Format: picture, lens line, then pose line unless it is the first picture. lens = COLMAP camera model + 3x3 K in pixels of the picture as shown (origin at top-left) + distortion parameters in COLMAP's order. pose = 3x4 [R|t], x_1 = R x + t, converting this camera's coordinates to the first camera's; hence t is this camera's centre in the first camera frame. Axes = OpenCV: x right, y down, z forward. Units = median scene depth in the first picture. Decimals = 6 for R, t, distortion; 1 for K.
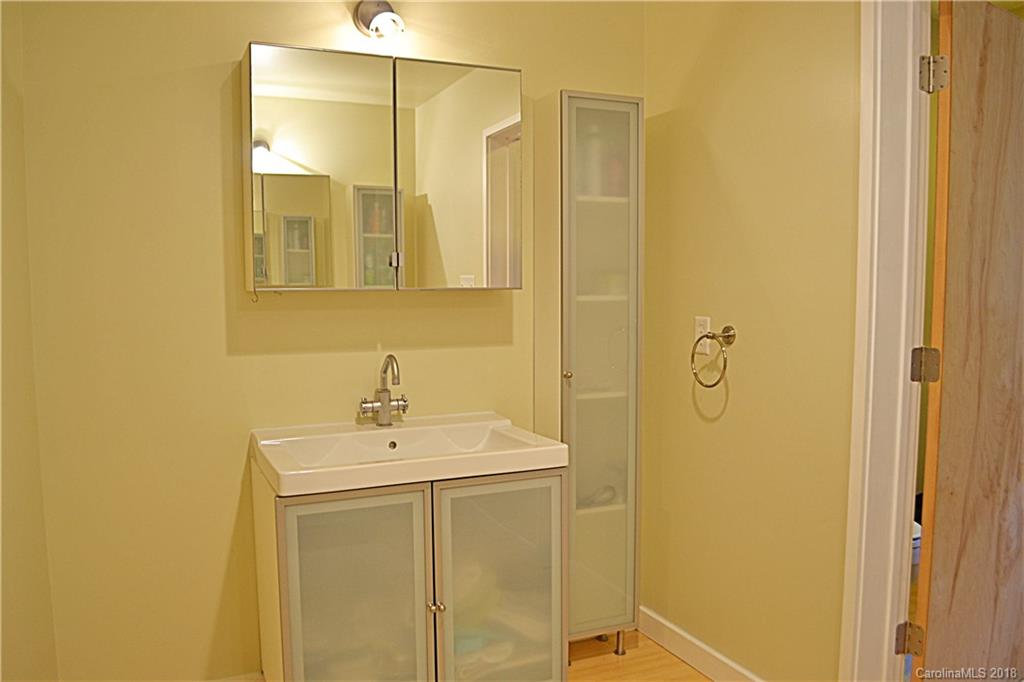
lens RADIAL K [[815.9, 0, 508.6], [0, 815.9, 347.2], [0, 0, 1]] dist [-0.068620, -0.007263]
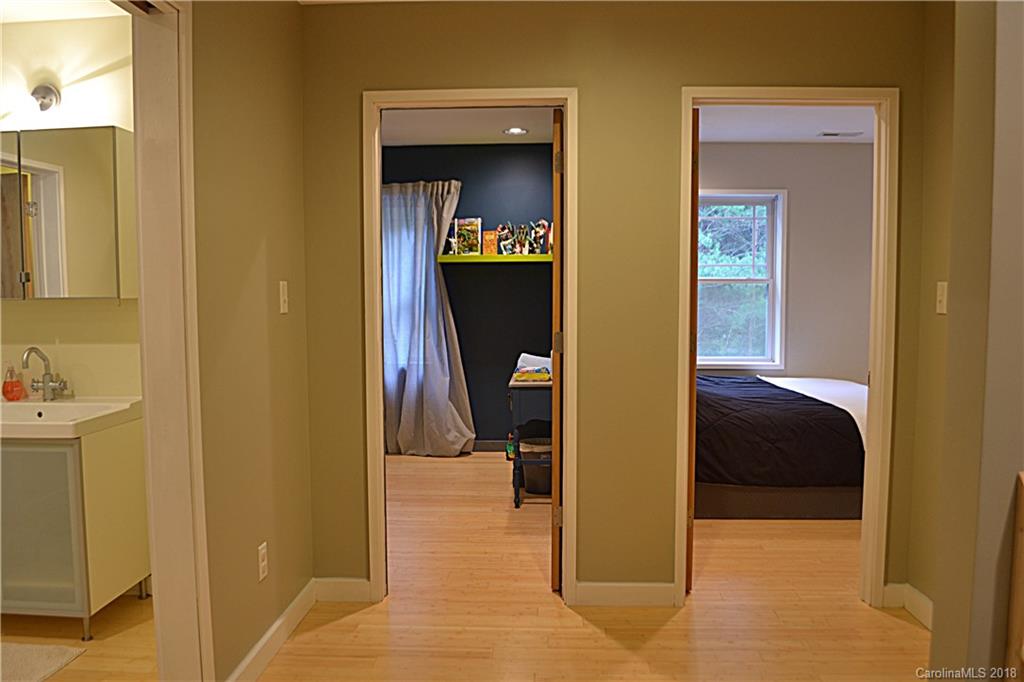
lens RADIAL K [[815.9, 0, 508.6], [0, 815.9, 347.2], [0, 0, 1]] dist [-0.068620, -0.007263]
pose [[0.890440, 0.028541, -0.454205, 1.174459], [-0.034461, 0.999395, -0.004759, -0.011474], [0.453795, 0.019890, 0.890884, 0.187041]]
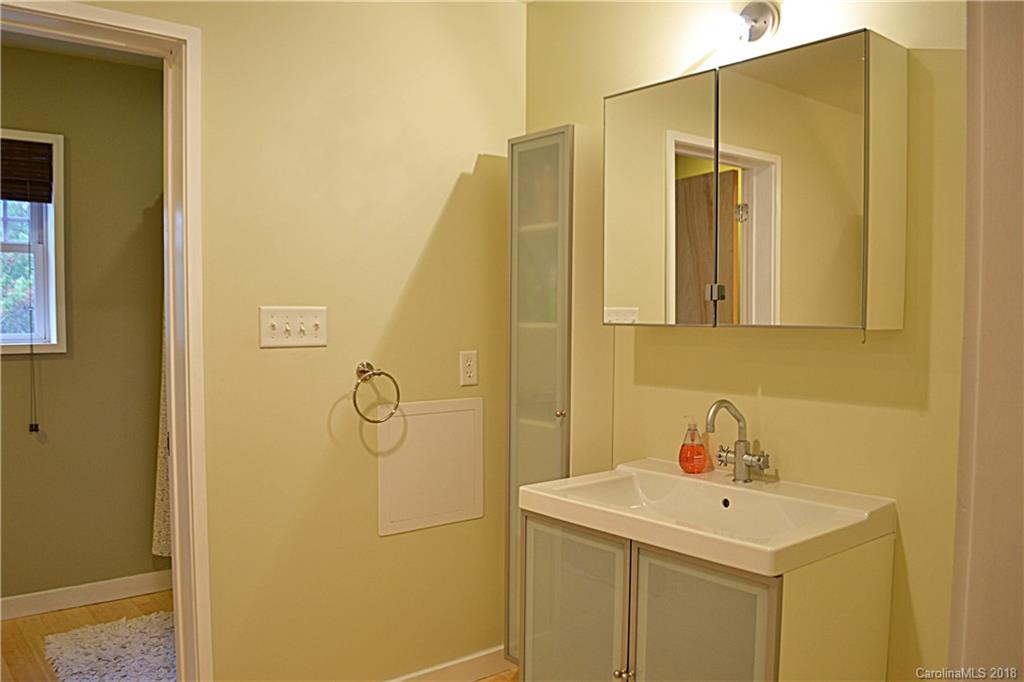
lens RADIAL K [[815.9, 0, 508.6], [0, 815.9, 347.2], [0, 0, 1]] dist [-0.068620, -0.007263]
pose [[0.267922, 0.038466, -0.962673, 0.651034], [-0.093405, 0.995533, 0.013784, -0.037698], [0.958902, 0.086226, 0.270318, 0.540710]]
